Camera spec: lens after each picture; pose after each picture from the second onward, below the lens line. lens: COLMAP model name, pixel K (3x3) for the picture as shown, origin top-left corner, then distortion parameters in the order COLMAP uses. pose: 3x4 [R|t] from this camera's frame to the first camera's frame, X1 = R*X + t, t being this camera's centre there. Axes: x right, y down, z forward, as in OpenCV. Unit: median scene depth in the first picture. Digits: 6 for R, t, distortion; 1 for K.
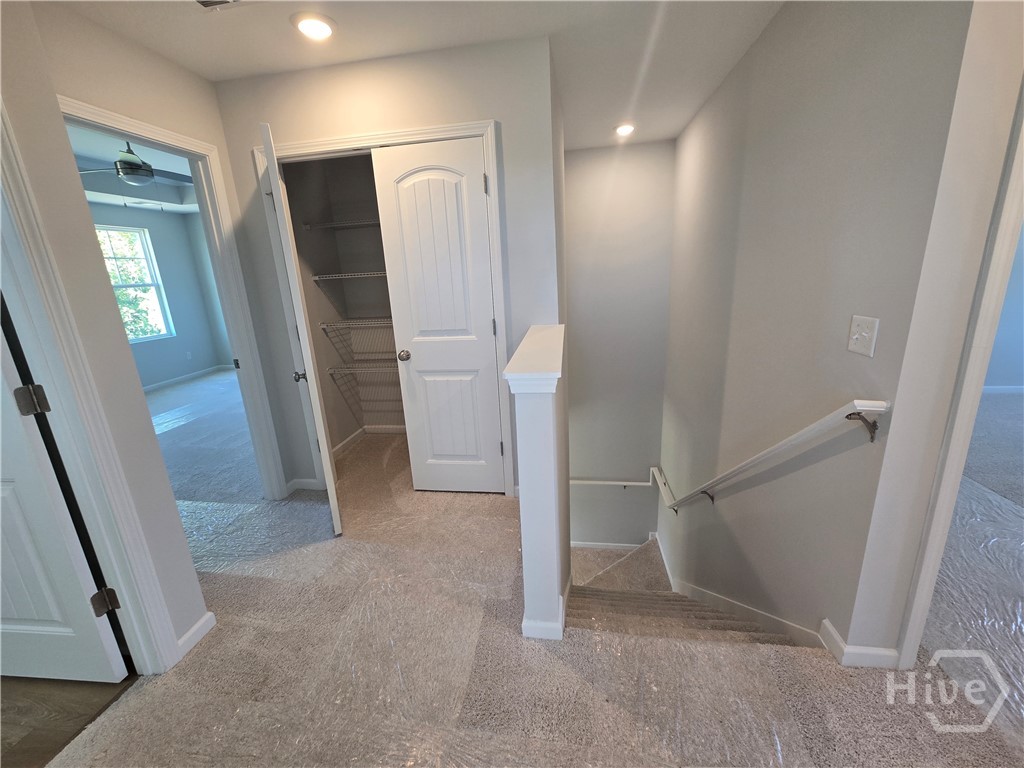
lens RADIAL K [[419.4, 0, 508.6], [0, 419.4, 382.9], [0, 0, 1]] dist [0.000550, -0.000122]
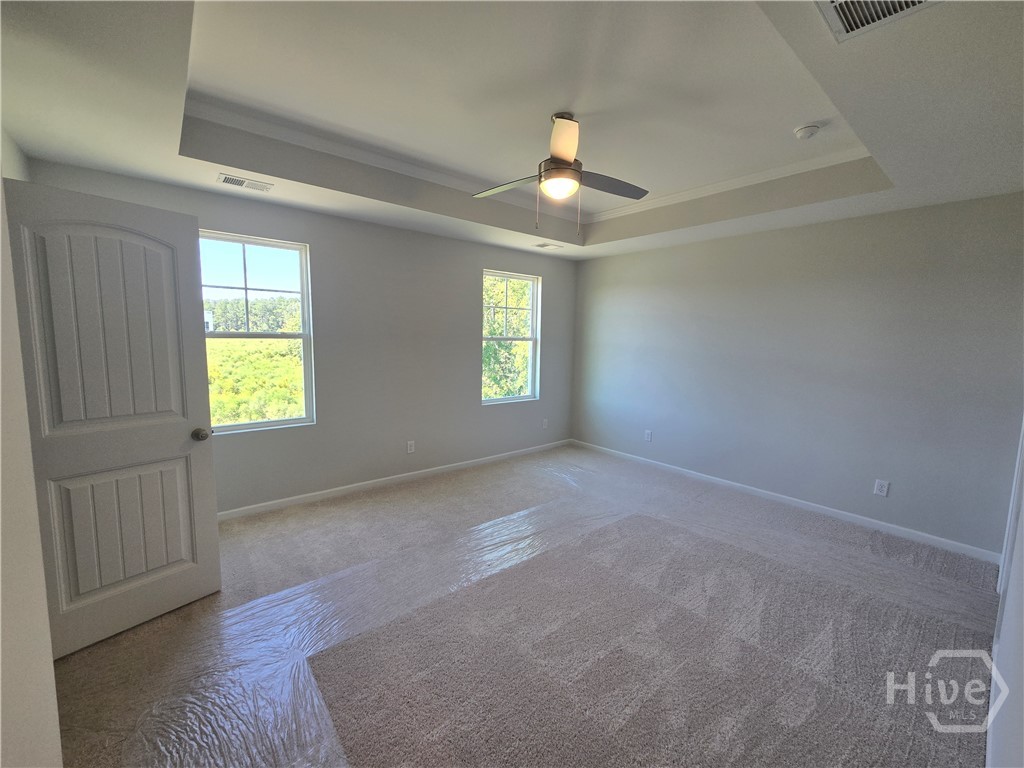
lens RADIAL K [[441.5, 0, 514.7], [0, 441.5, 387.7], [0, 0, 1]] dist [-0.000555, -0.000077]
pose [[0.756007, 0.140713, -0.639260, -0.279501], [-0.226452, 0.972539, -0.053735, -0.080553], [0.614144, 0.185386, 0.767111, 0.301286]]
